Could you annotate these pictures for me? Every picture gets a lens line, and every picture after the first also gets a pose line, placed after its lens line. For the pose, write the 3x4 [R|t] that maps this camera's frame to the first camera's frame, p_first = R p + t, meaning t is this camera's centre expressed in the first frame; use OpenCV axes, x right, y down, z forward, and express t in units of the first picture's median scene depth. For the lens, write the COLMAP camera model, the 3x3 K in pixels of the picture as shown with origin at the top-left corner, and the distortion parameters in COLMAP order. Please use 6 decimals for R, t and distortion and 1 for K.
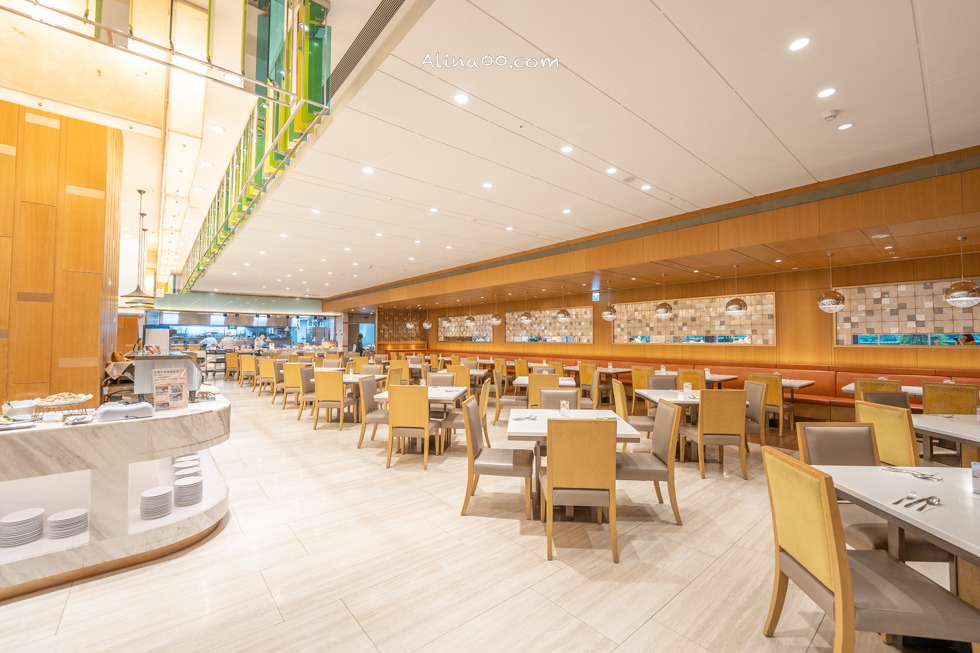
lens RADIAL K [[405.7, 0, 488.1], [0, 405.7, 324.4], [0, 0, 1]] dist [-0.004440, -0.000113]
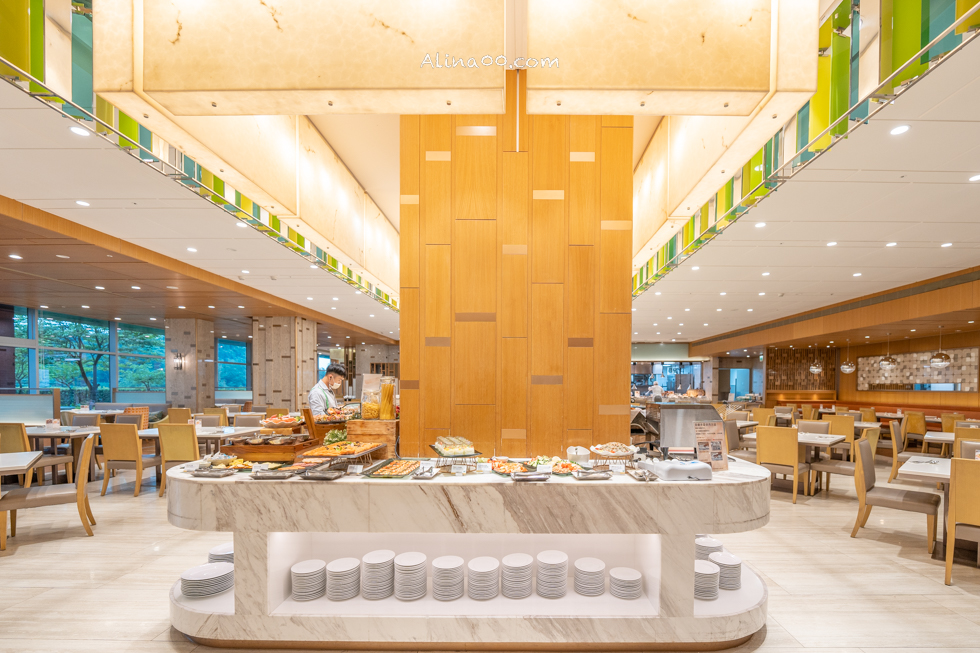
lens RADIAL K [[405.7, 0, 501.7], [0, 405.7, 392.1], [0, 0, 1]] dist [-0.004440, -0.000113]
pose [[0.778289, 0.009921, -0.627828, -0.174308], [0.020027, 0.998974, 0.040612, 0.002633], [0.627587, -0.044181, 0.777292, 0.029259]]
